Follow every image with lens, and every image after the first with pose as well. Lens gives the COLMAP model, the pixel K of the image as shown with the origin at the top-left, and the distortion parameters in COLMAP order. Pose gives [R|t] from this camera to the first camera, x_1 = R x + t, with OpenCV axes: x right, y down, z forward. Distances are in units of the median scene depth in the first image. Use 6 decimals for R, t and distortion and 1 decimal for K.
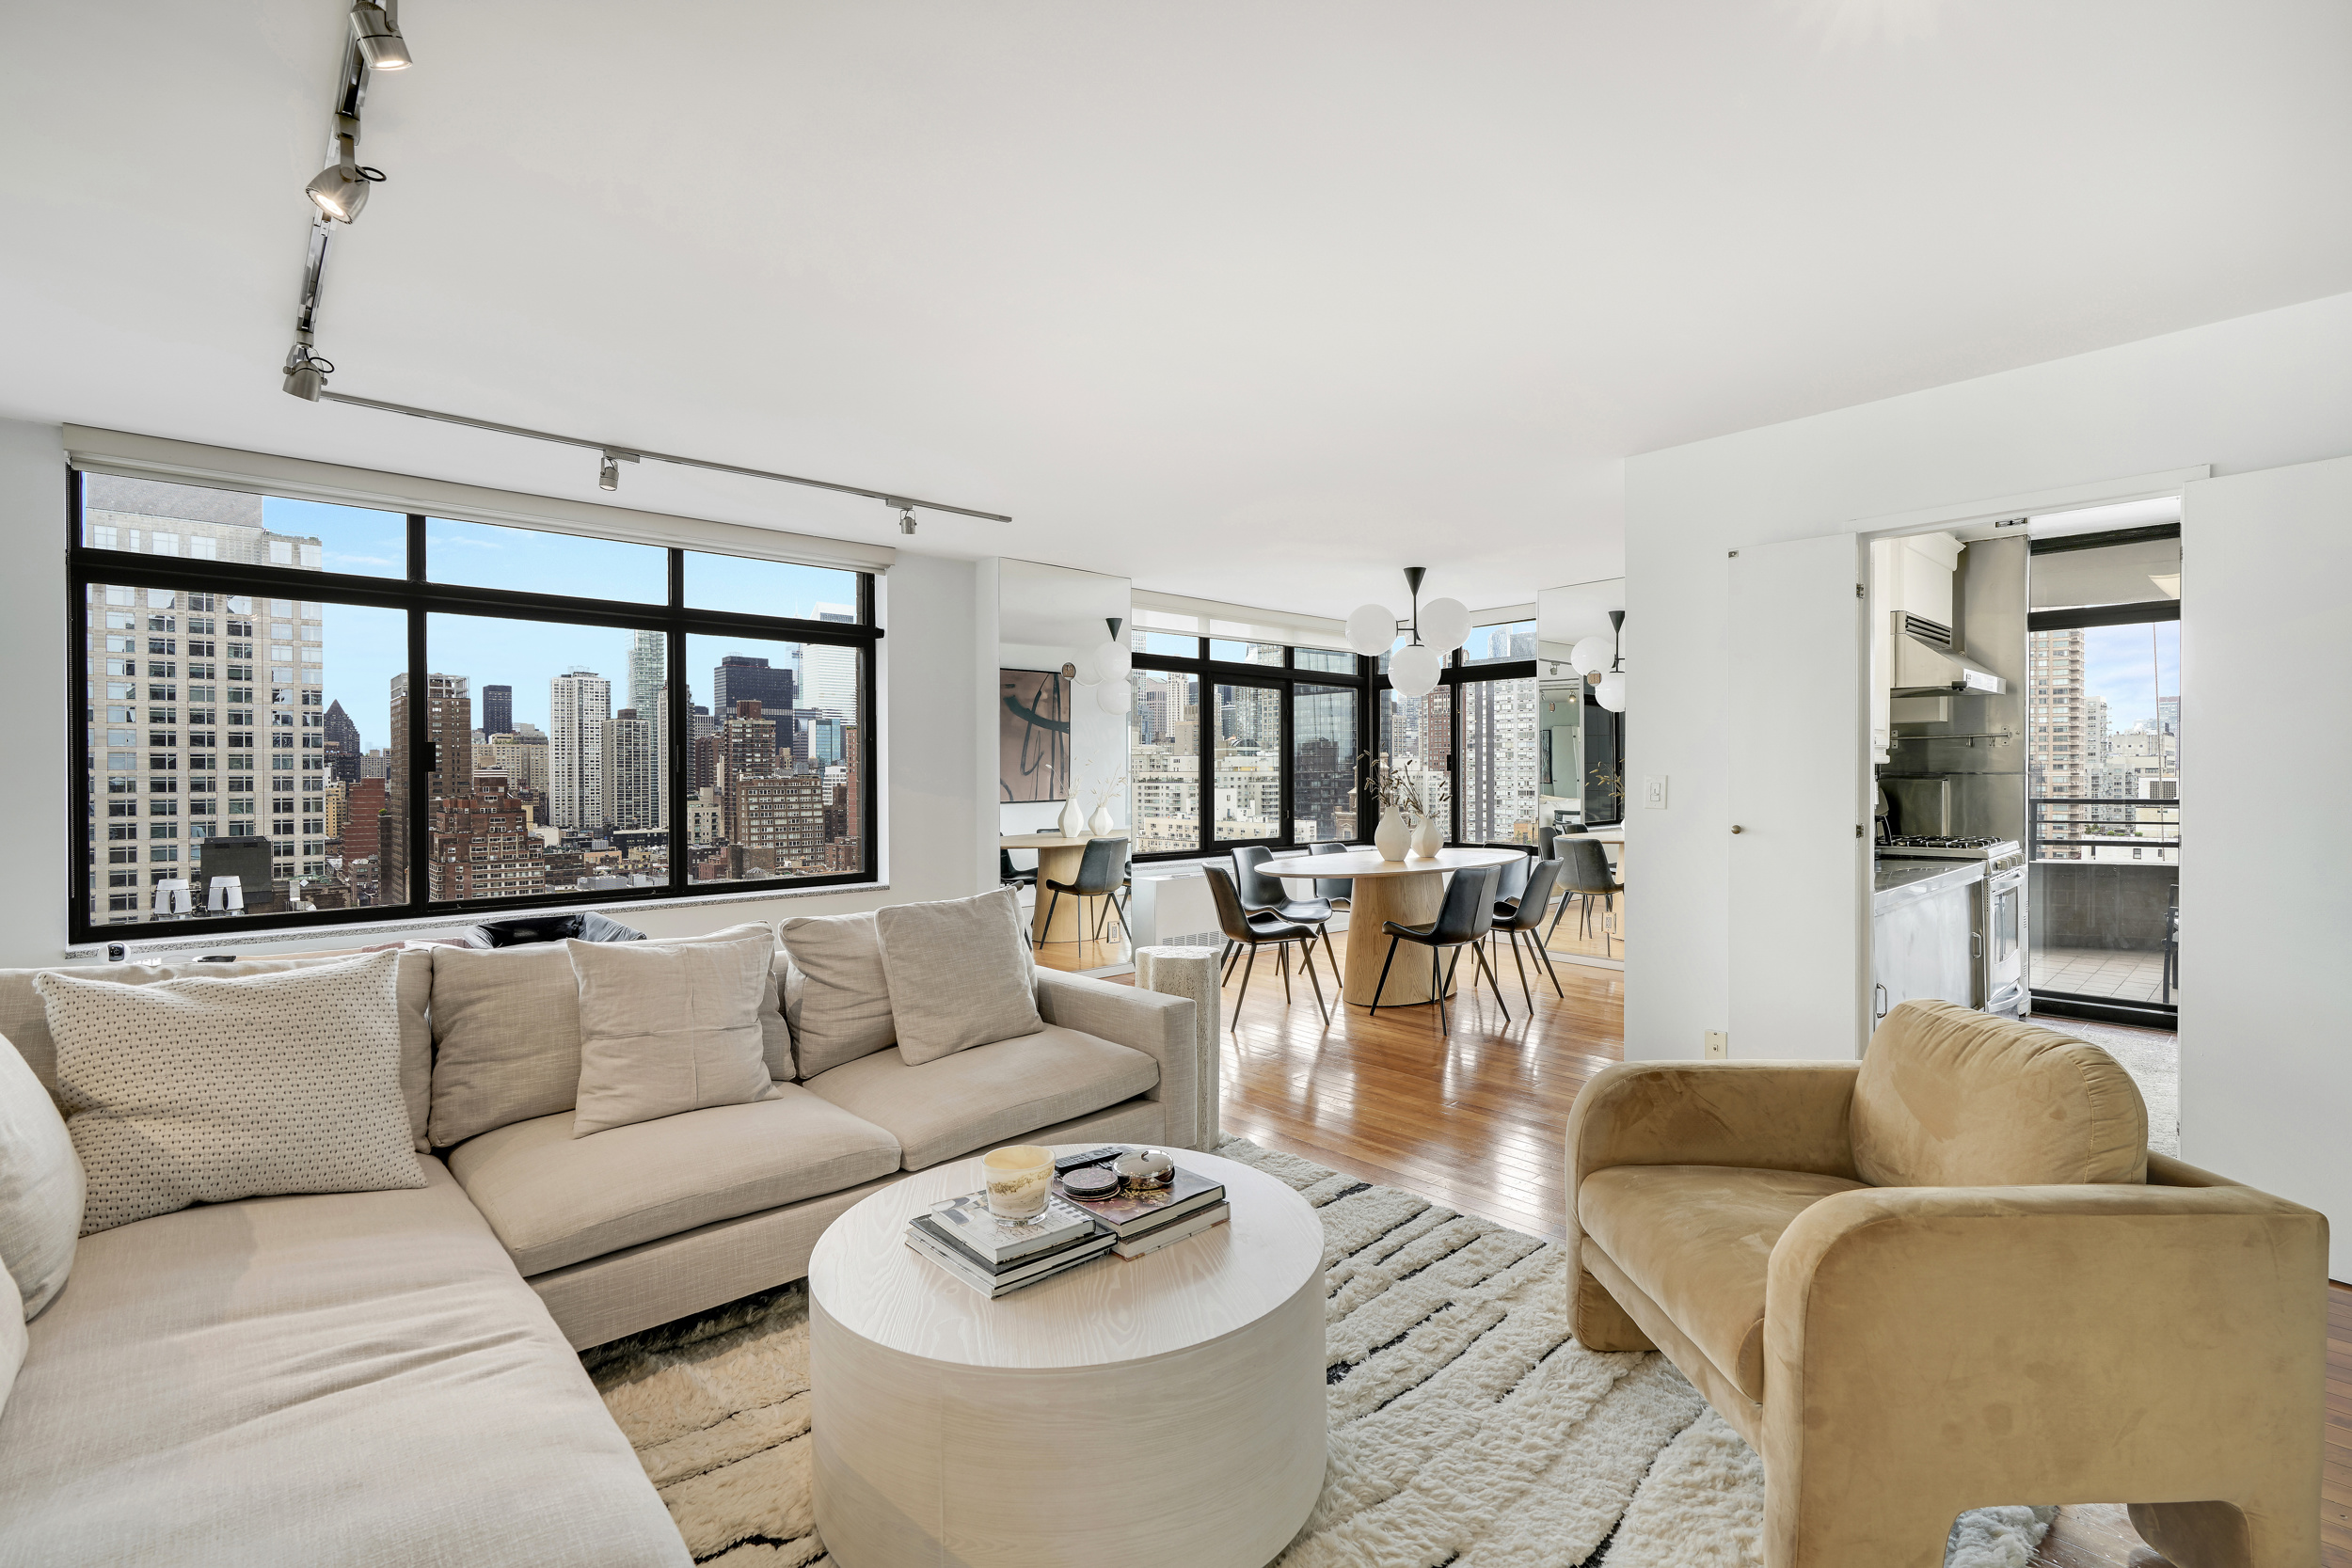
lens RADIAL K [[1050.6, 0, 1176.0], [0, 1050.6, 784.0], [0, 0, 1]] dist [-0.011889, 0.000115]
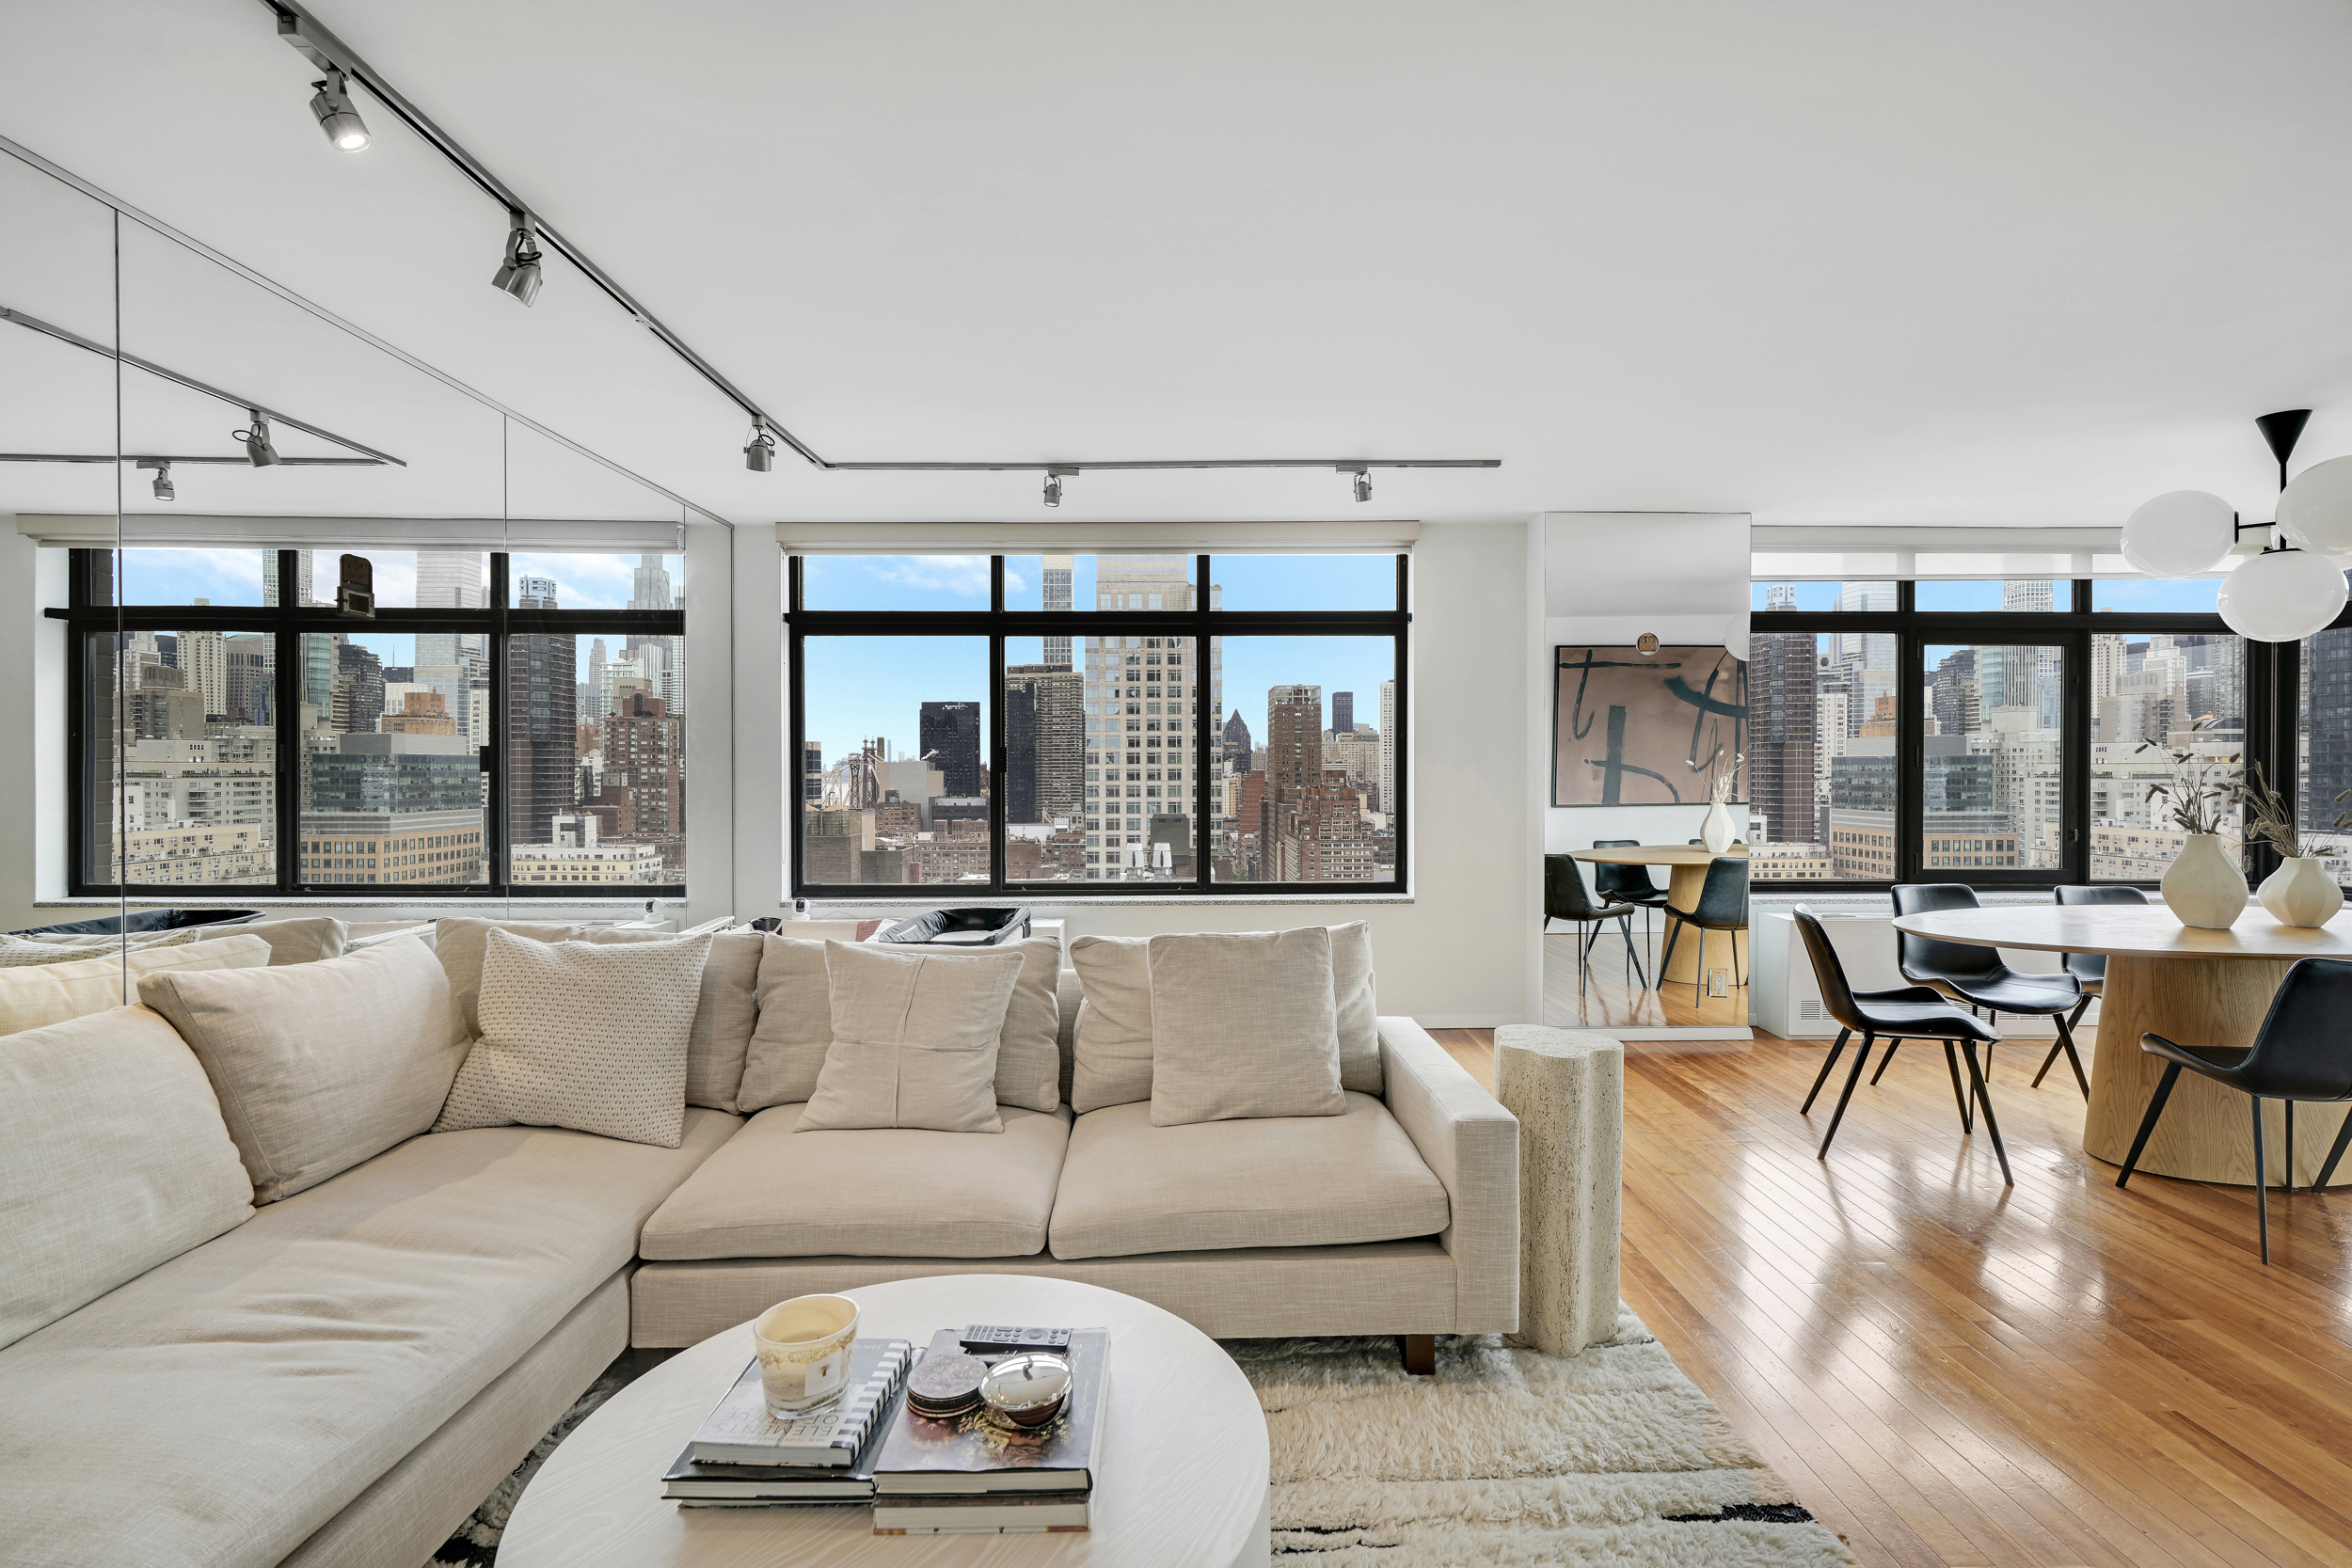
lens RADIAL K [[1037.9, 0, 1200.3], [0, 1037.9, 779.4], [0, 0, 1]] dist [-0.004196, 0.000150]
pose [[0.747286, 0.007549, -0.664460, 0.174553], [-0.005673, 0.999972, 0.004981, -0.008319], [0.664478, 0.000047, 0.747308, 0.210959]]
